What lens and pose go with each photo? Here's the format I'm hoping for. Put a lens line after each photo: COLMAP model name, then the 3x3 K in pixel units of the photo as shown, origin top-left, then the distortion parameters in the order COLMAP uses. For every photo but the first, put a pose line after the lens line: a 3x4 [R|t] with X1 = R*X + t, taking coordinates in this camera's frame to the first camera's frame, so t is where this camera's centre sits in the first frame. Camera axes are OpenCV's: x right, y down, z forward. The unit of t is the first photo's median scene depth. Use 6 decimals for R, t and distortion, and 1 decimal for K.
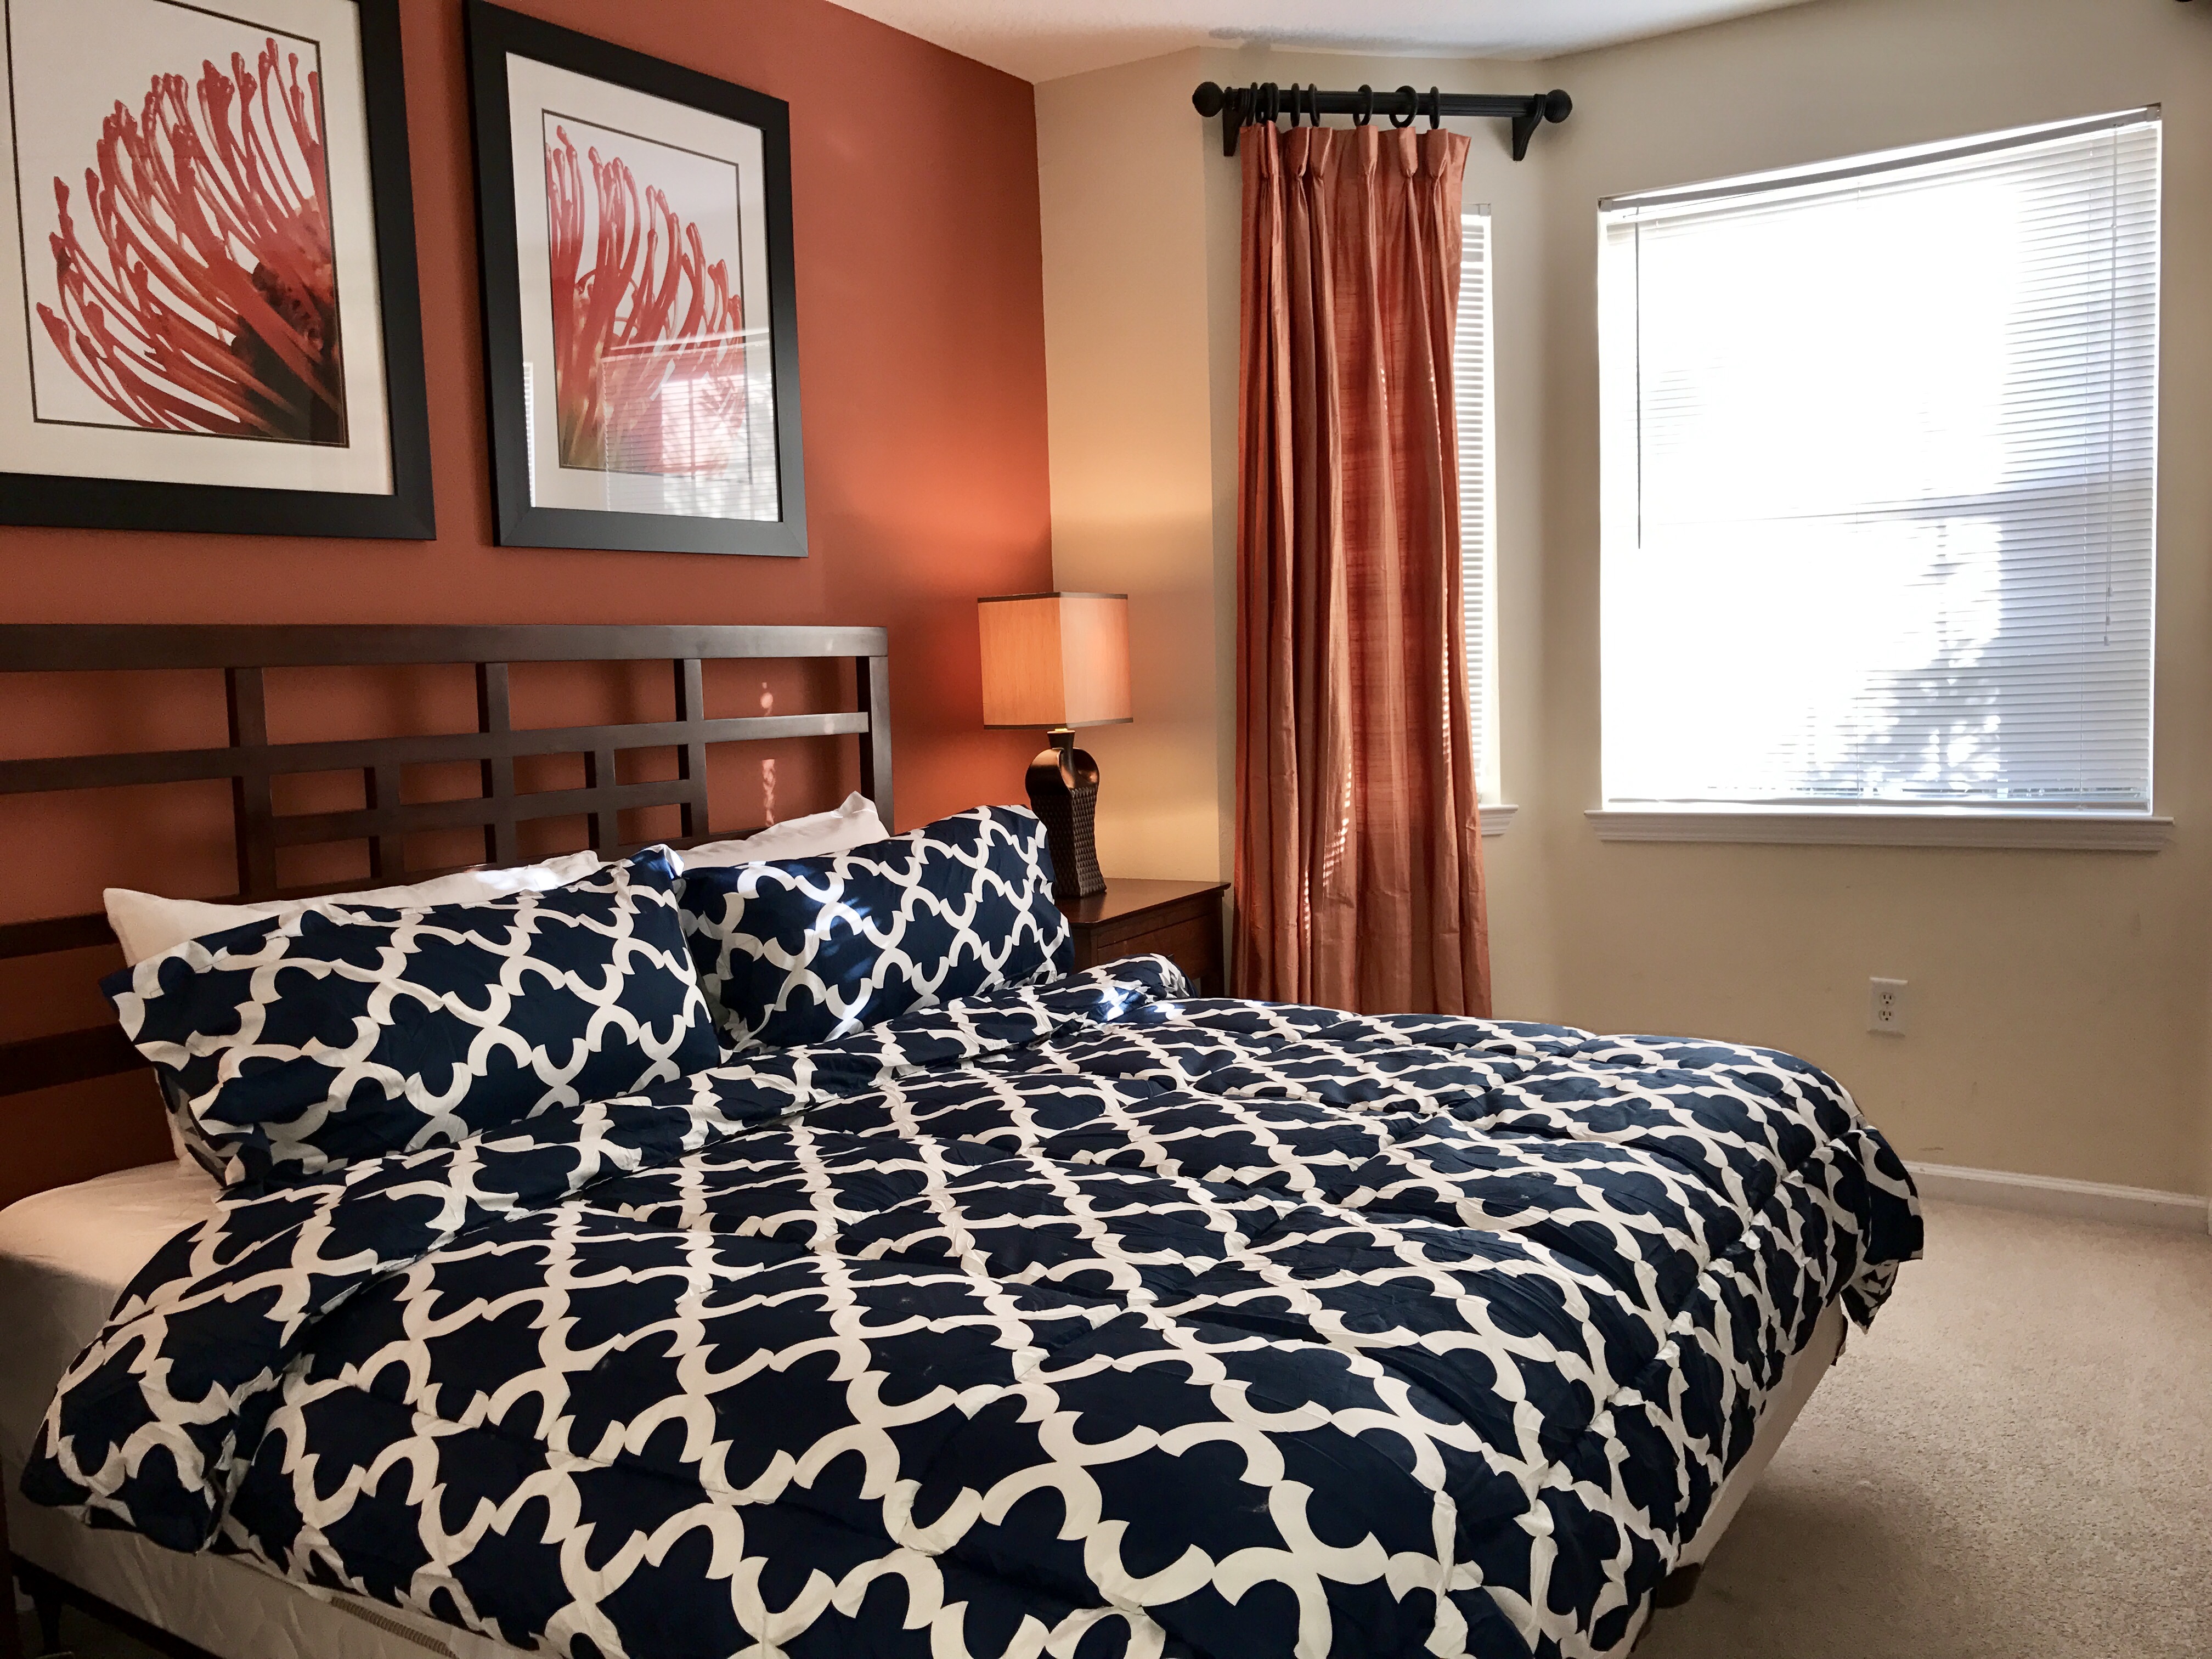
lens RADIAL K [[1809.9, 0, 1152.3], [0, 1809.9, 811.6], [0, 0, 1]] dist [0.043675, -0.022031]
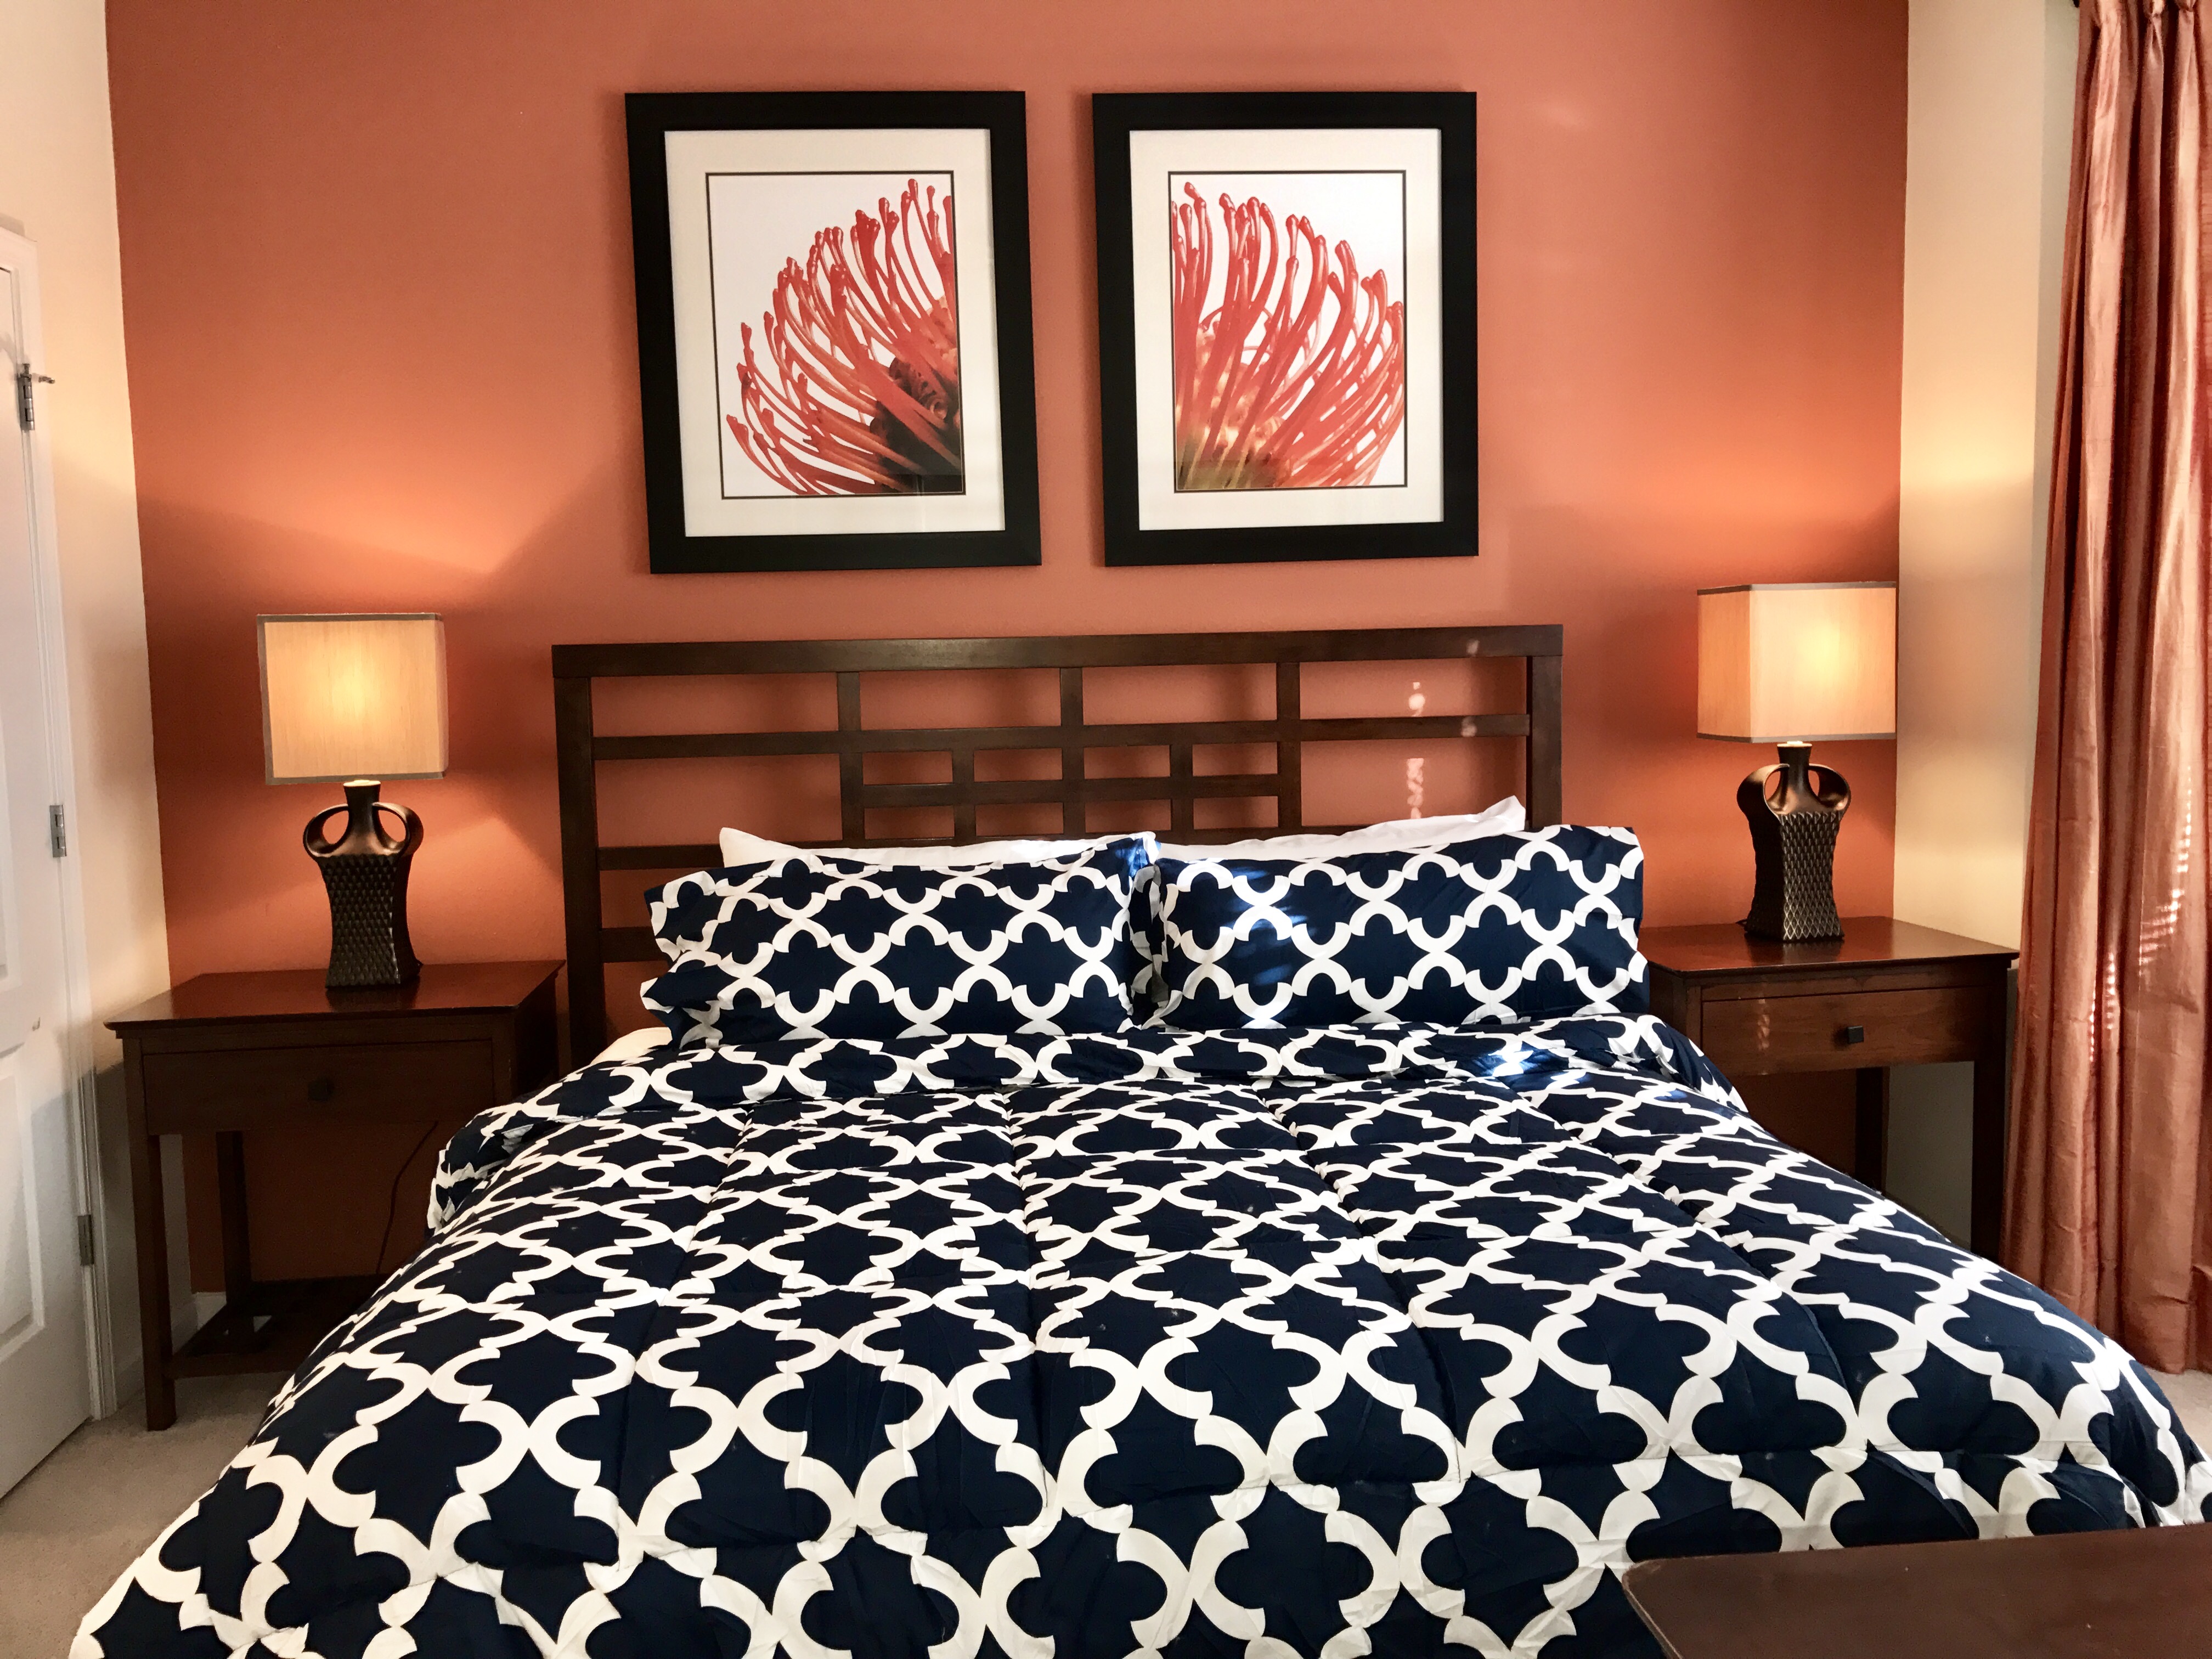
lens RADIAL K [[1809.9, 0, 1136.6], [0, 1809.9, 825.0], [0, 0, 1]] dist [0.043675, -0.022031]
pose [[0.620353, 0.092881, -0.778804, 0.641742], [-0.064706, 0.995639, 0.067199, -0.067382], [0.781649, 0.008706, 0.623657, 0.331580]]
